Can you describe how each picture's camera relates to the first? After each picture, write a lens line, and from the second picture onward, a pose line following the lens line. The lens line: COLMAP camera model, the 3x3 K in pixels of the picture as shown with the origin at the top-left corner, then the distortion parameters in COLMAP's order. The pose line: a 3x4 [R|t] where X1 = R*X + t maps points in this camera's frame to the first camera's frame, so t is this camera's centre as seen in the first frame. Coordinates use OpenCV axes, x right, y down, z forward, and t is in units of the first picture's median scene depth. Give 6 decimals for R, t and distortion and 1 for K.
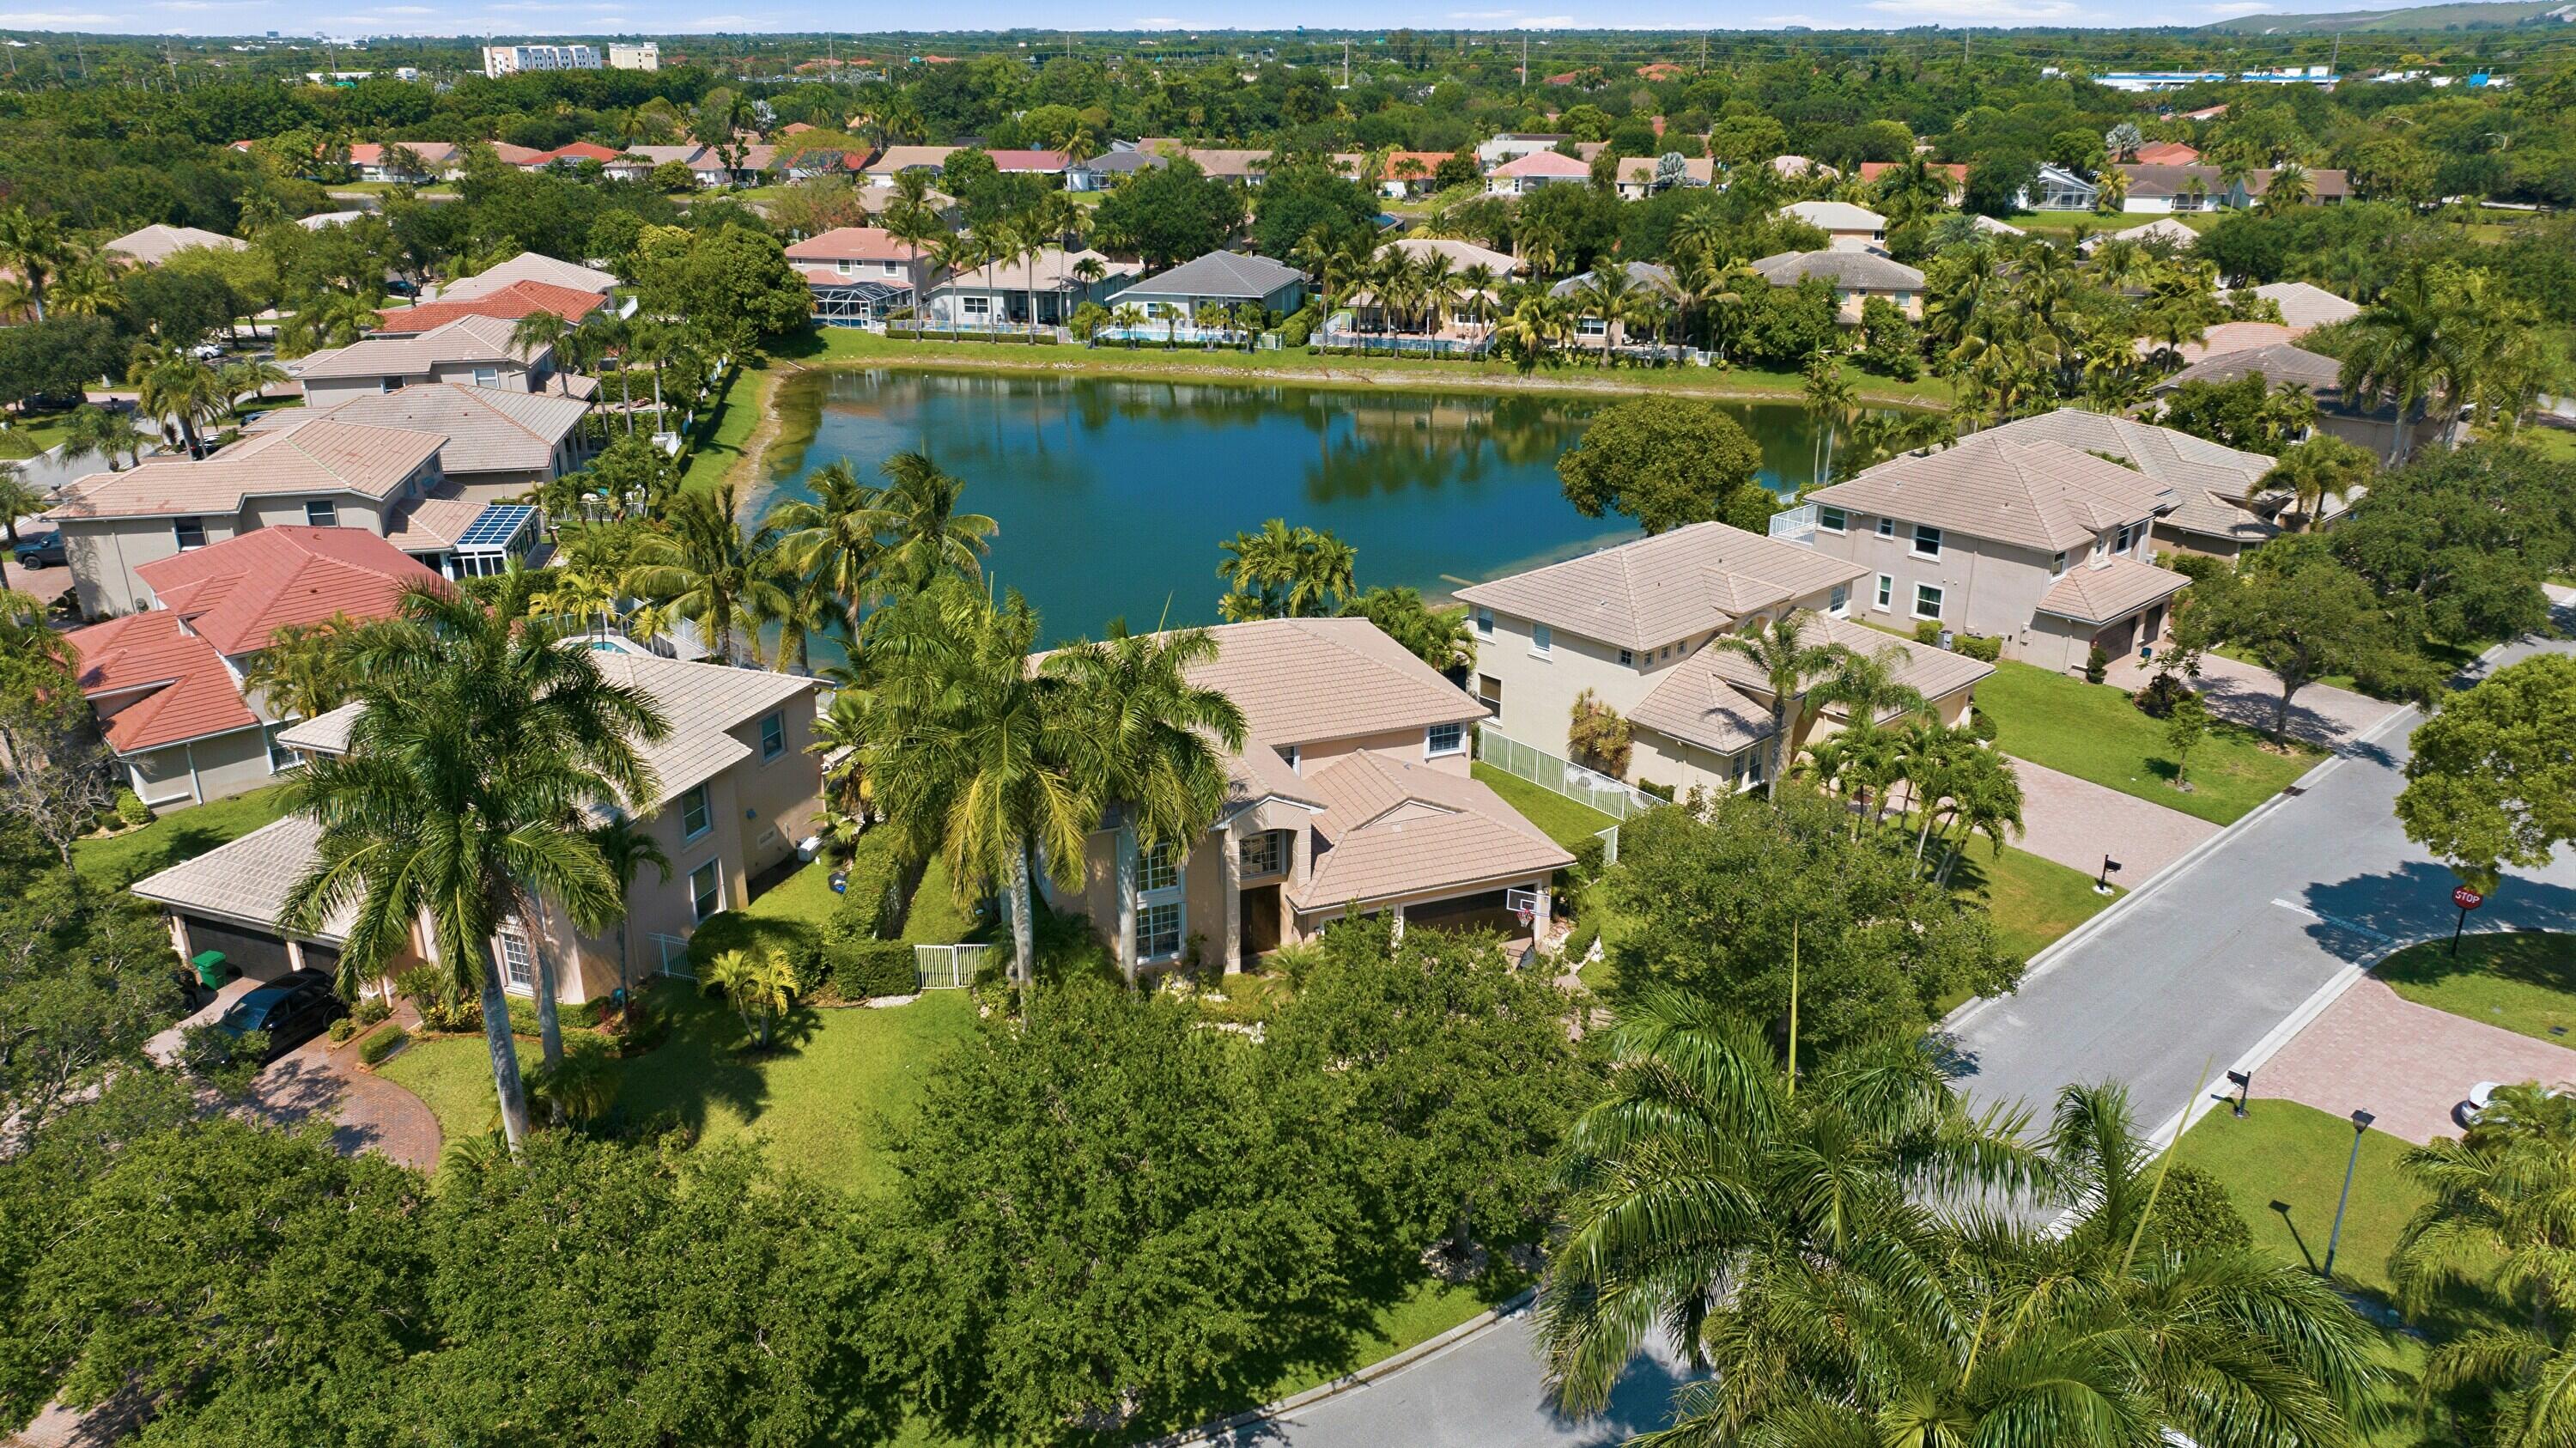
lens RADIAL K [[1749.2, 0, 1288.0], [0, 1749.2, 724.0], [0, 0, 1]] dist [-0.019584, -0.001608]
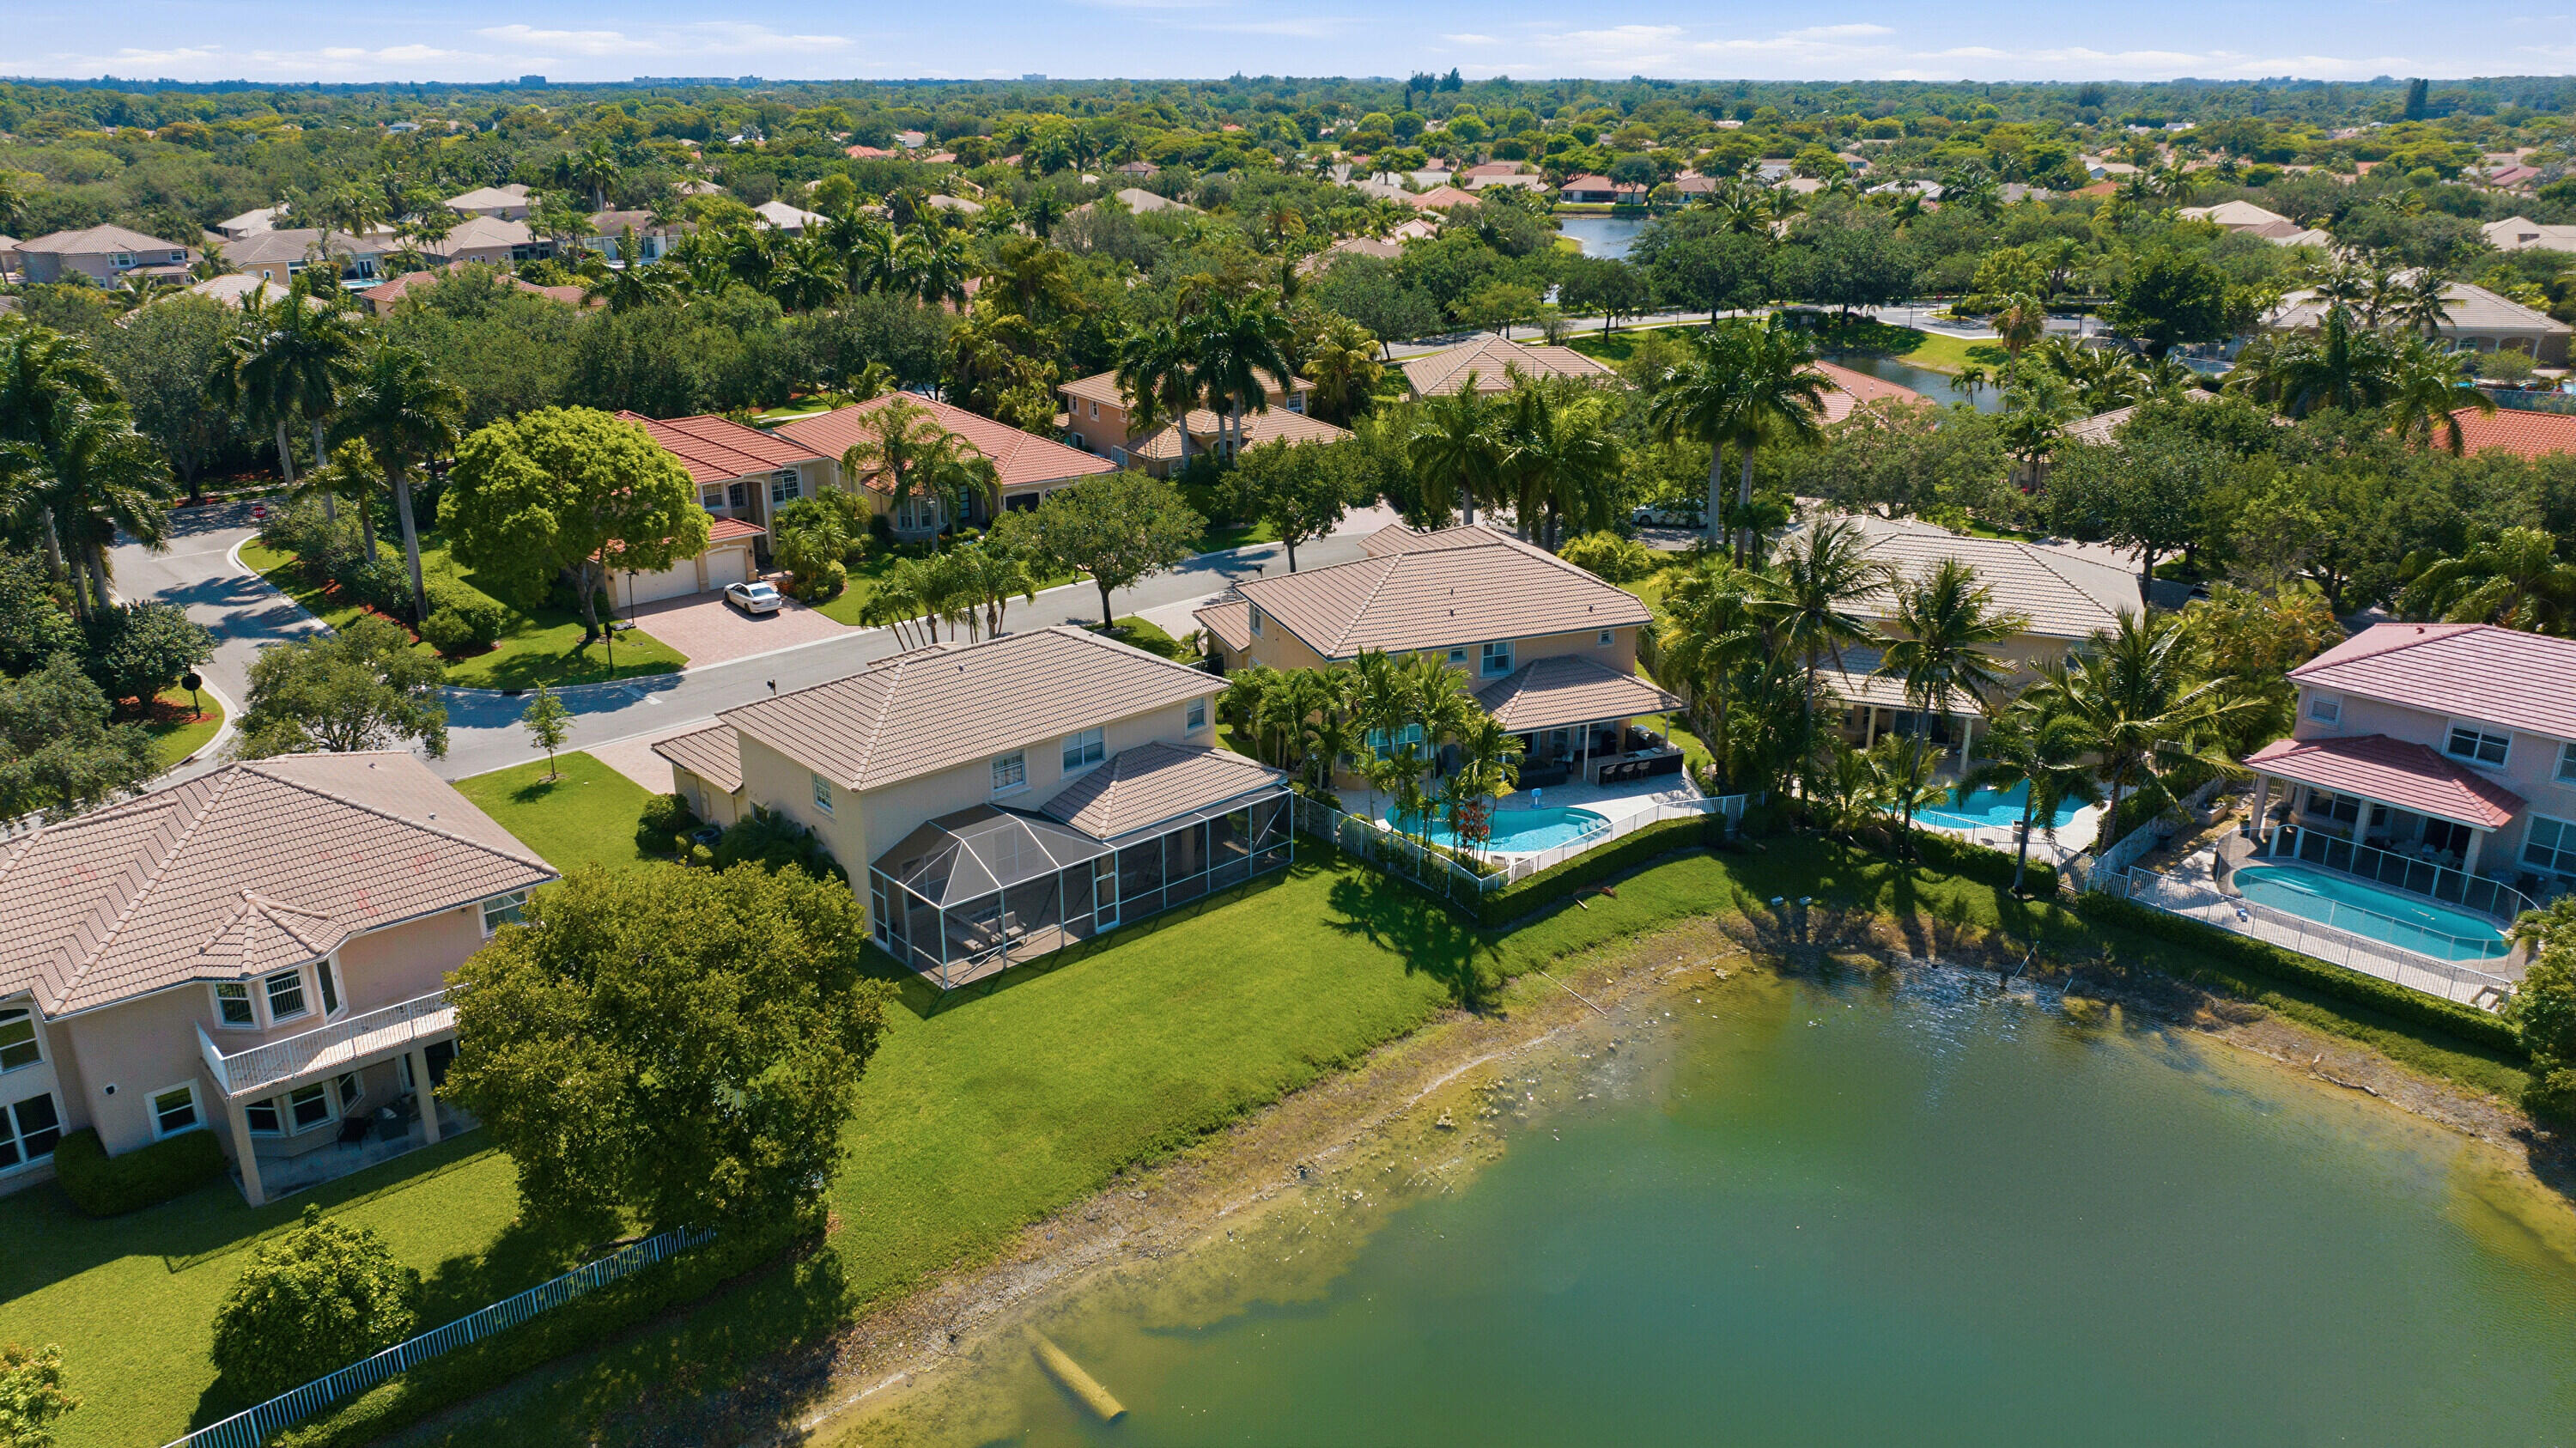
lens RADIAL K [[1749.2, 0, 1288.0], [0, 1749.2, 724.0], [0, 0, 1]] dist [-0.019584, -0.001608]
pose [[-0.999659, 0.018919, -0.017975, 0.024475], [0.002344, 0.751108, 0.660175, -0.291277], [0.025991, 0.659908, -0.750896, 0.732047]]
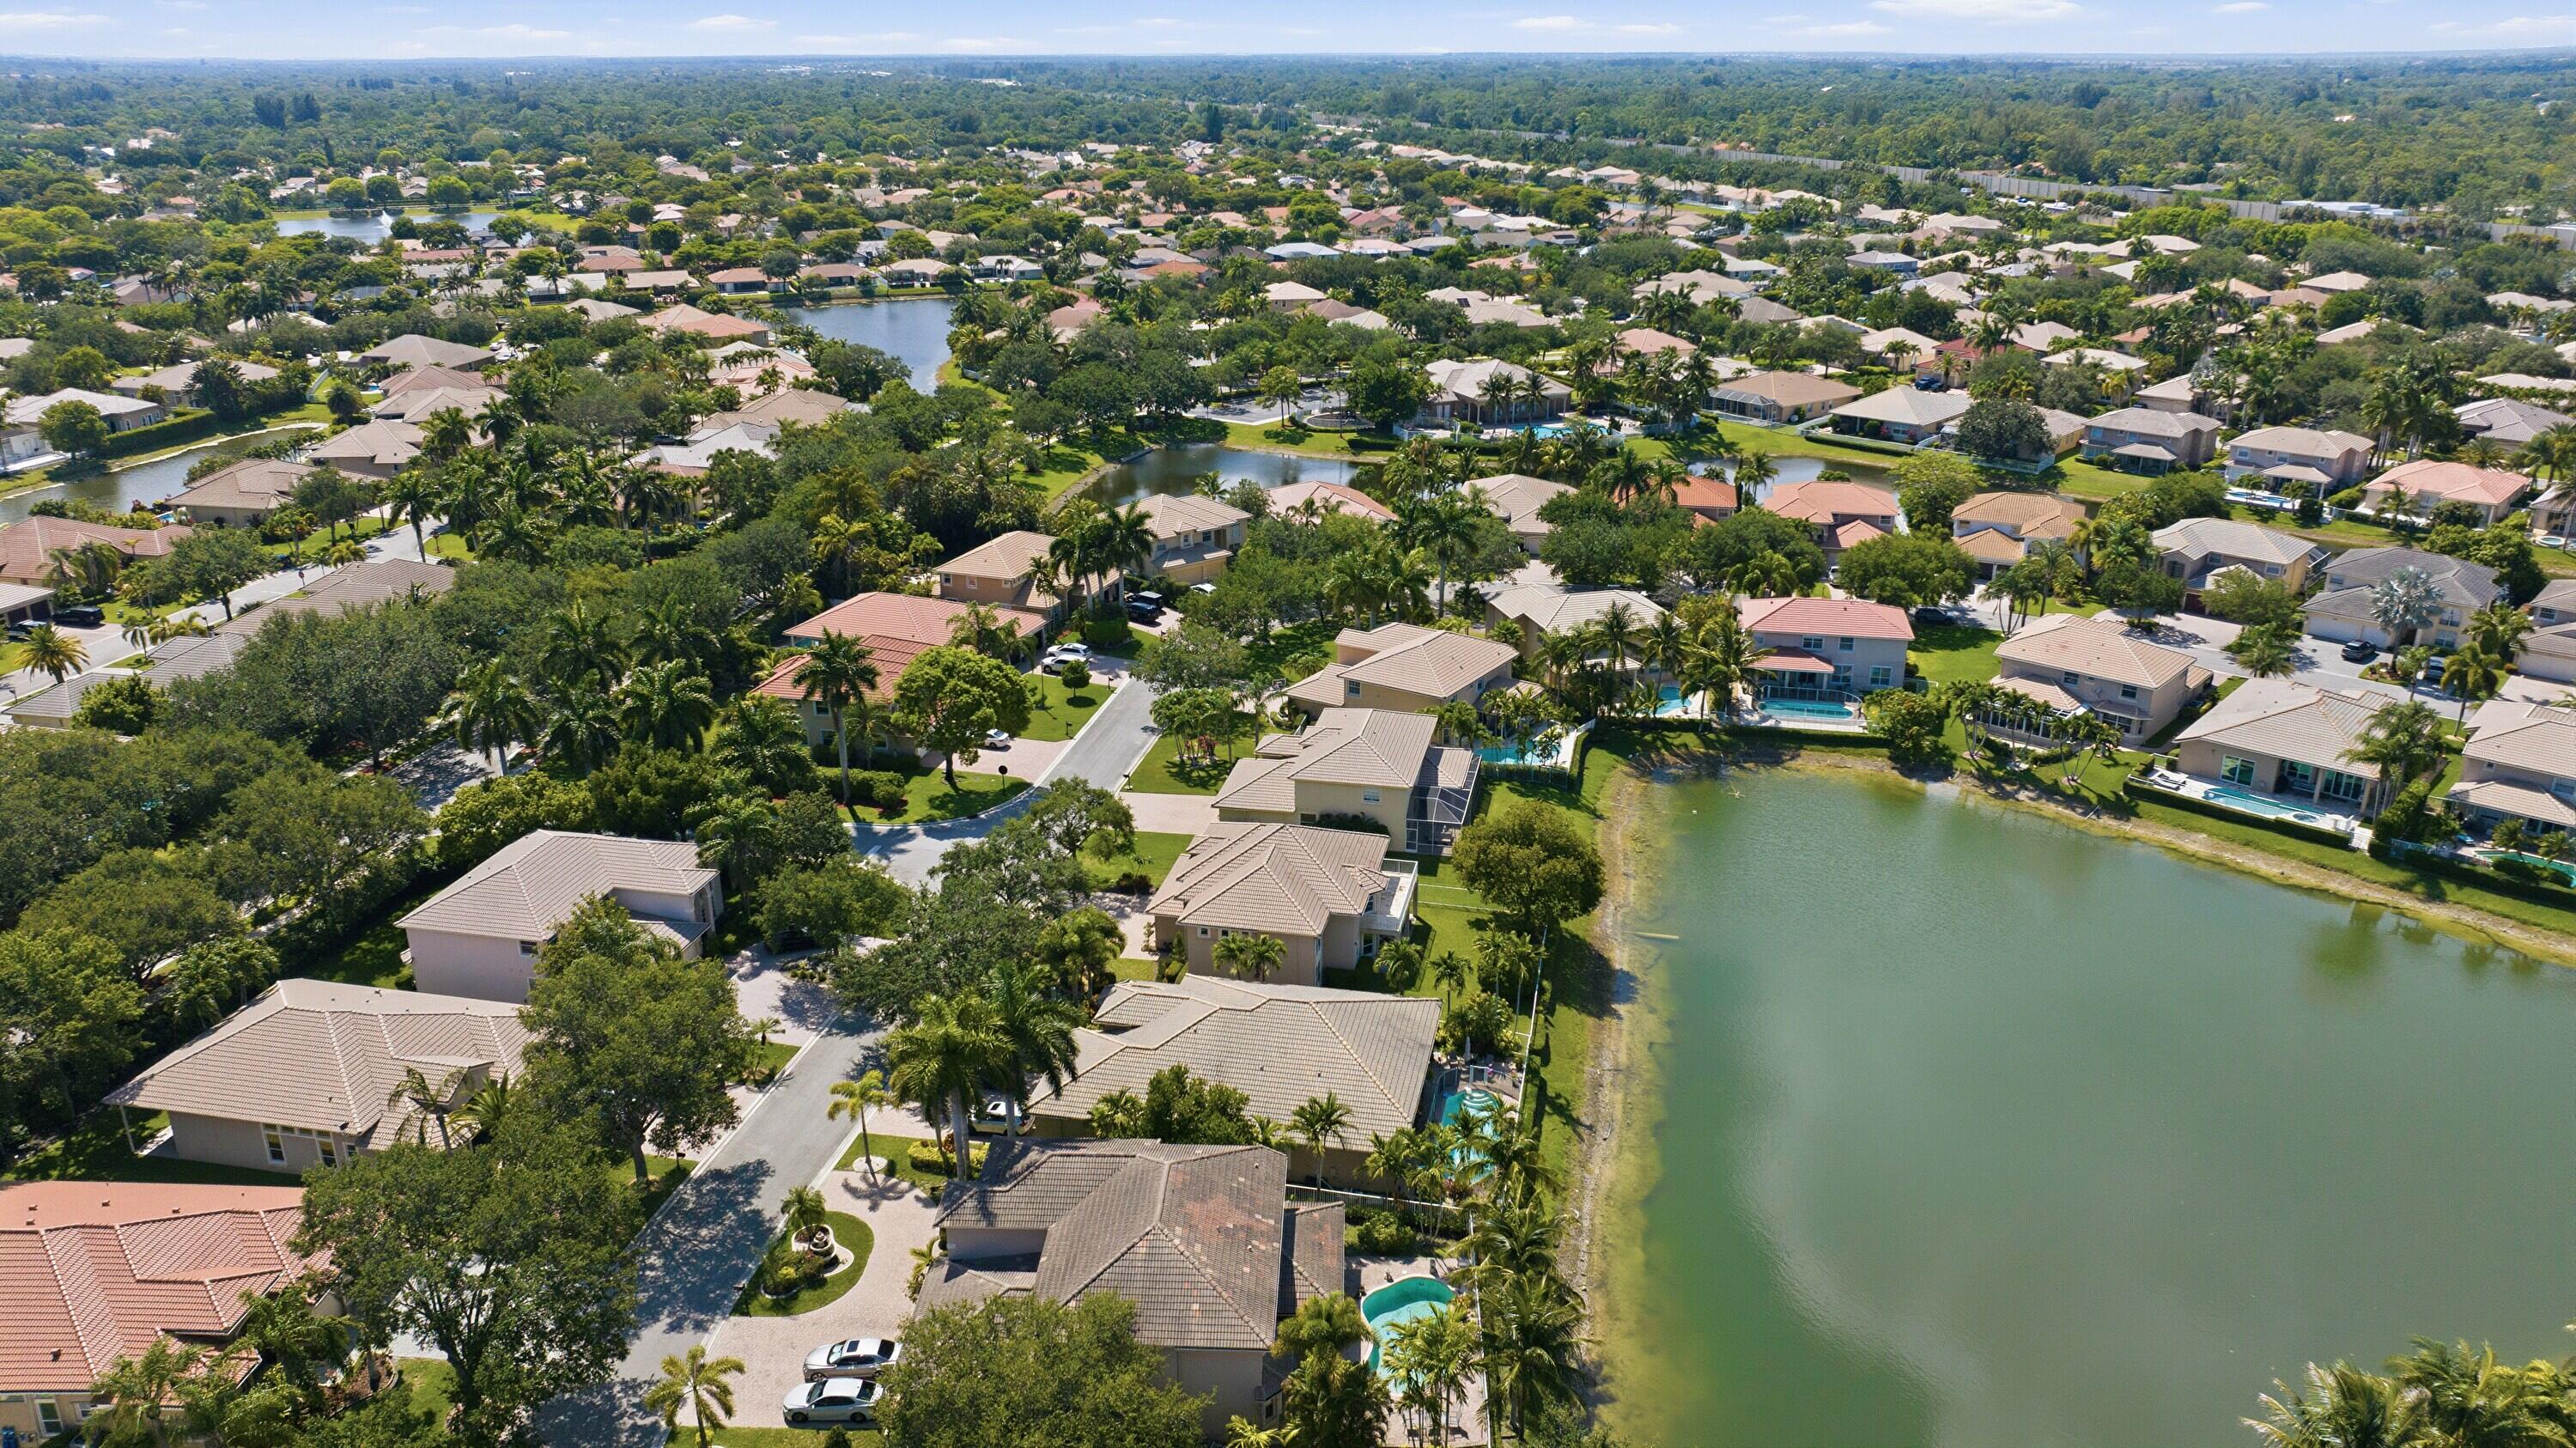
lens RADIAL K [[1749.2, 0, 1288.0], [0, 1749.2, 724.0], [0, 0, 1]] dist [-0.019584, -0.001608]
pose [[-0.788450, 0.224203, -0.572782, 0.611163], [-0.217504, 0.769419, 0.600572, -0.555439], [0.575360, 0.598103, -0.557883, 0.884632]]
